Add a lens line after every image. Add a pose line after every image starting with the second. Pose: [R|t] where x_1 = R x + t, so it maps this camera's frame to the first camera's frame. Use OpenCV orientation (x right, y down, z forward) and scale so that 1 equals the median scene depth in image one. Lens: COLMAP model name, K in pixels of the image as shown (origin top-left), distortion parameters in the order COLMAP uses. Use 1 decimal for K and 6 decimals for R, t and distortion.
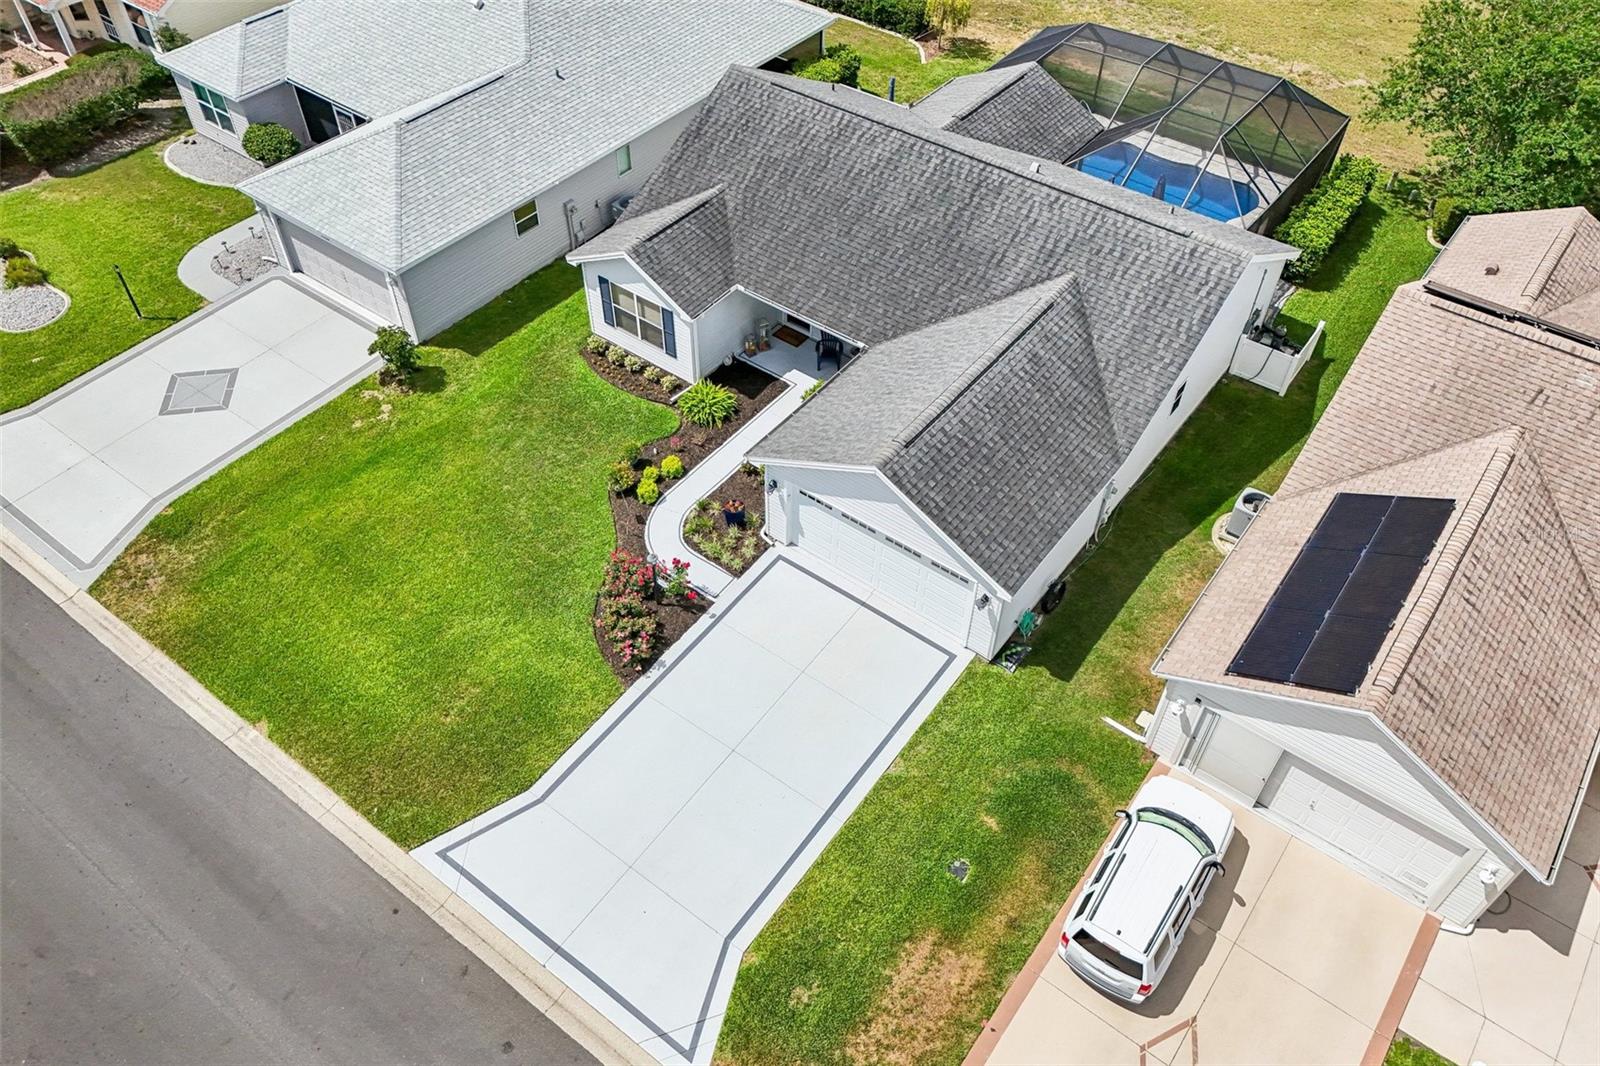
lens RADIAL K [[1178.1, 0, 800.8], [0, 1178.1, 530.1], [0, 0, 1]] dist [0.061817, -0.048440]
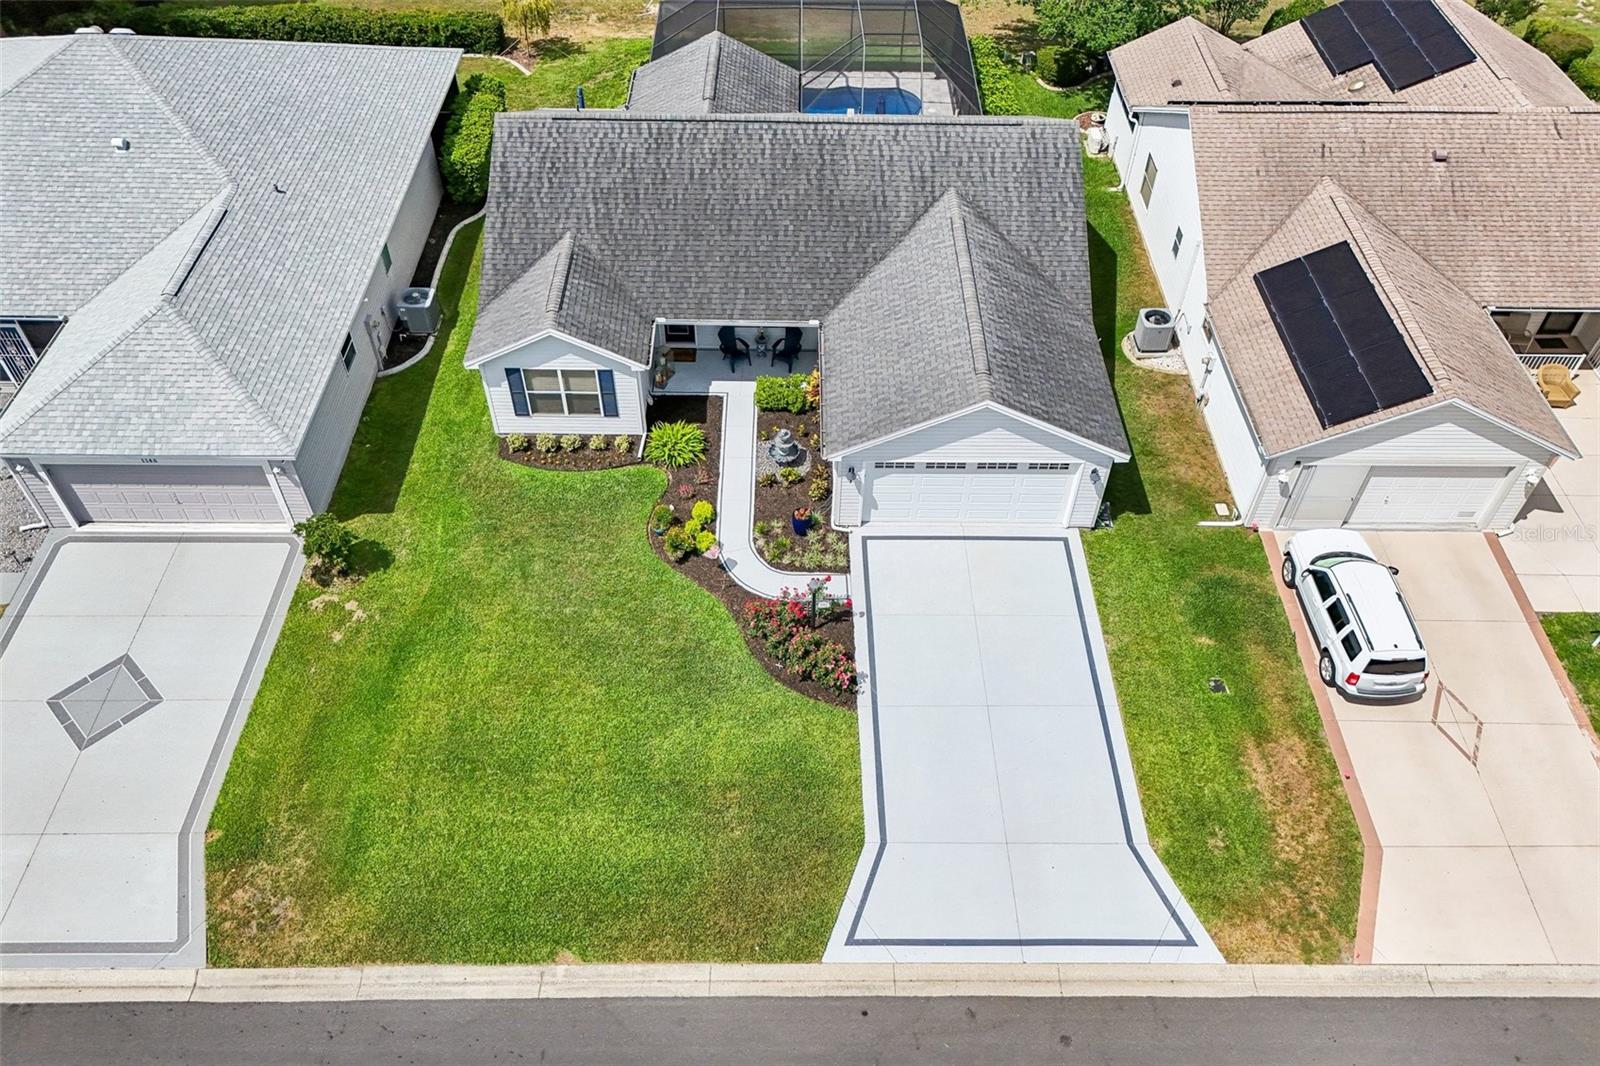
lens RADIAL K [[1178.1, 0, 799.9], [0, 1178.1, 531.1], [0, 0, 1]] dist [0.061817, -0.048440]
pose [[0.796675, -0.441407, 0.412879, -0.475210], [0.435977, 0.892804, 0.113248, -0.120827], [-0.418609, 0.089784, 0.903718, 0.102087]]
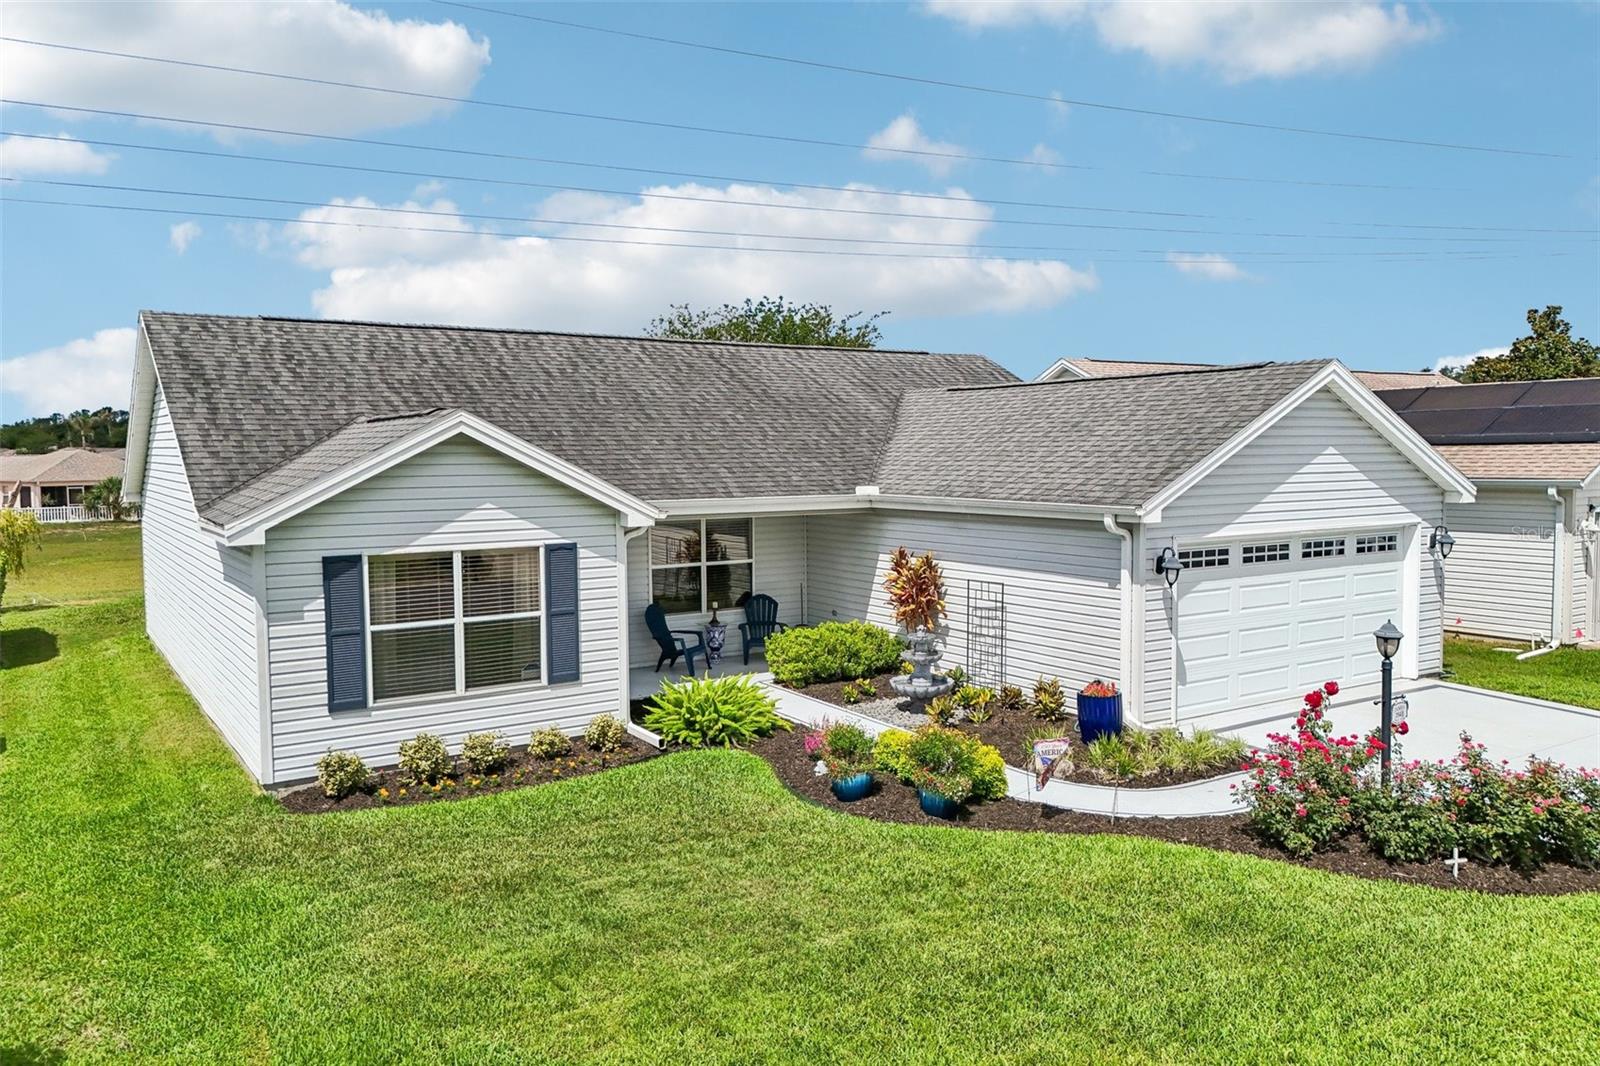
lens RADIAL K [[1178.1, 0, 799.7], [0, 1178.1, 520.8], [0, 0, 1]] dist [0.061817, -0.048440]
pose [[0.339493, -0.072803, 0.937787, -0.519860], [0.693212, 0.693250, -0.197134, -0.056370], [-0.635769, 0.717011, 0.285821, 0.894854]]
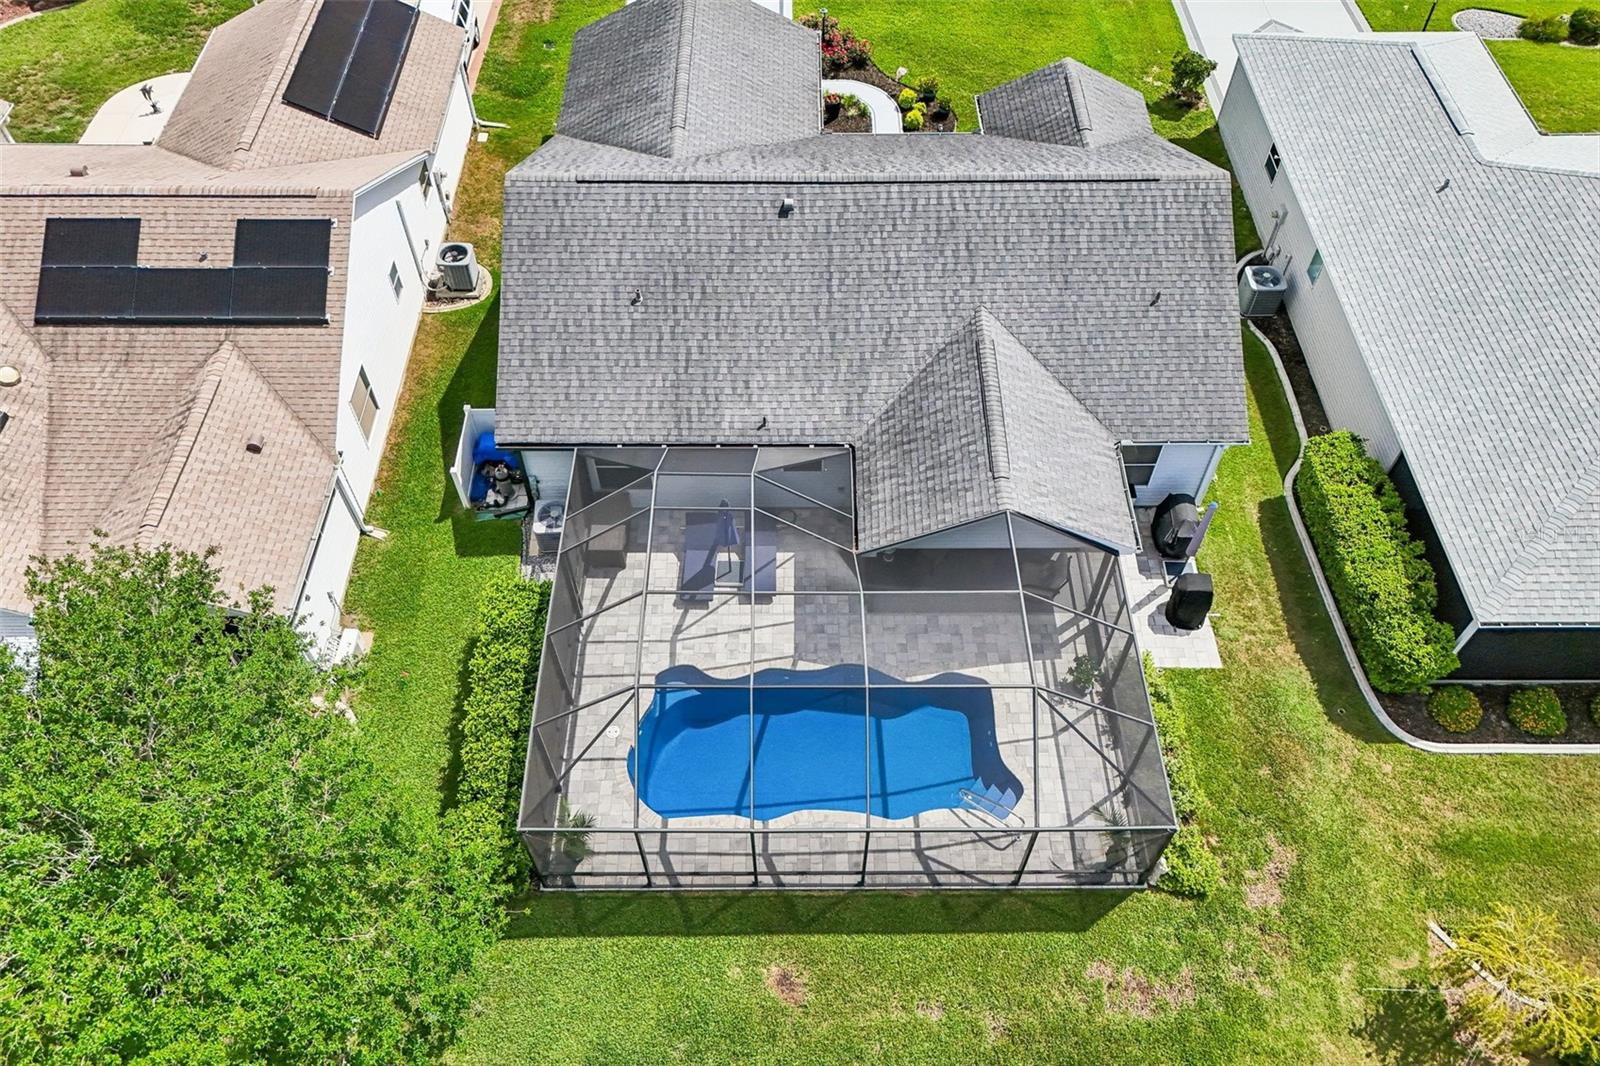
lens RADIAL K [[1178.1, 0, 801.3], [0, 1178.1, 535.3], [0, 0, 1]] dist [0.061817, -0.048440]
pose [[-0.794526, 0.474020, -0.379518, 0.664079], [-0.449705, -0.039355, 0.892310, -1.142201], [0.408037, 0.879634, 0.244438, 1.084071]]
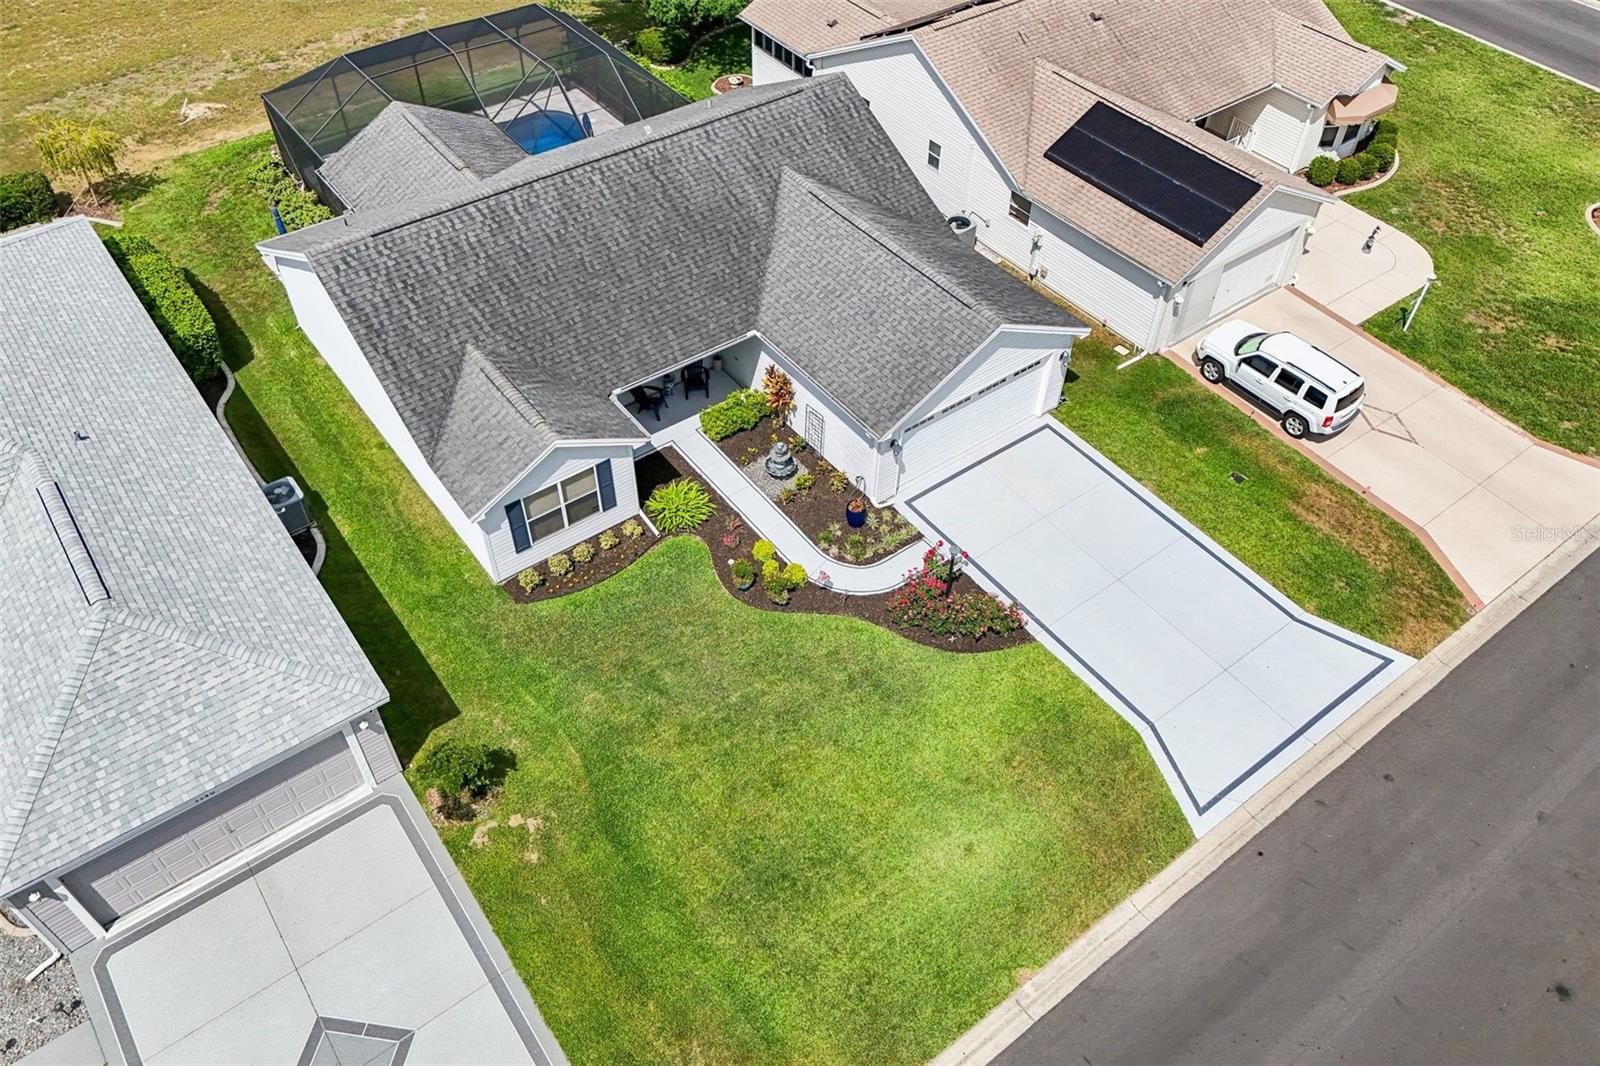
lens RADIAL K [[1178.1, 0, 800.1], [0, 1178.1, 531.3], [0, 0, 1]] dist [0.061817, -0.048440]
pose [[0.277447, -0.704767, 0.652937, -0.737513], [0.689795, 0.619184, 0.375226, -0.415152], [-0.668735, 0.346287, 0.657935, 0.380978]]
